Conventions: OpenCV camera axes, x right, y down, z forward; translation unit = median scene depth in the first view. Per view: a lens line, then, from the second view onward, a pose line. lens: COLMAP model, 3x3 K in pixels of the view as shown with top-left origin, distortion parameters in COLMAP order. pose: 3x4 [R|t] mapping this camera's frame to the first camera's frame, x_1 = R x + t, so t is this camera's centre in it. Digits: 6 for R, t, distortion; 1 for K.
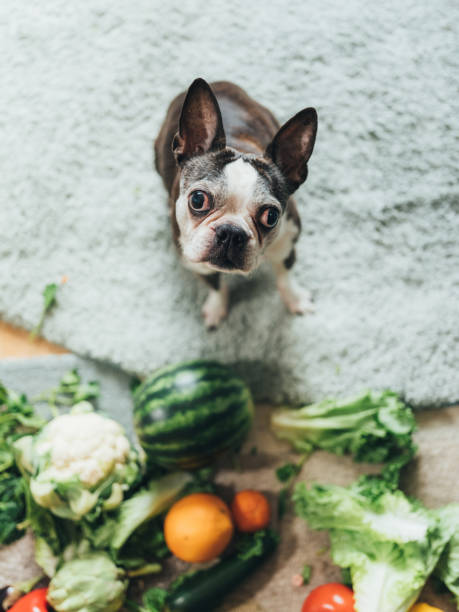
lens RADIAL K [[687.0, 0, 229.5], [0, 687.0, 306.0], [0, 0, 1]] dist [0.013969, -0.012623]
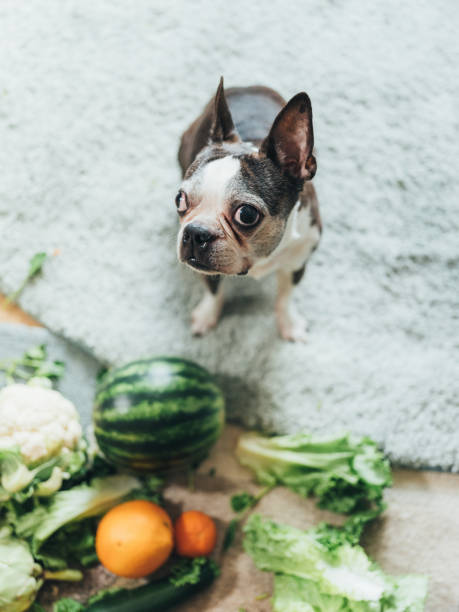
lens RADIAL K [[687.0, 0, 229.5], [0, 687.0, 306.0], [0, 0, 1]] dist [0.013969, -0.012623]
pose [[0.973581, 0.227580, 0.018649, -0.009468], [-0.223378, 0.966169, -0.128915, 0.107549], [-0.047356, 0.121343, 0.991480, 0.061402]]
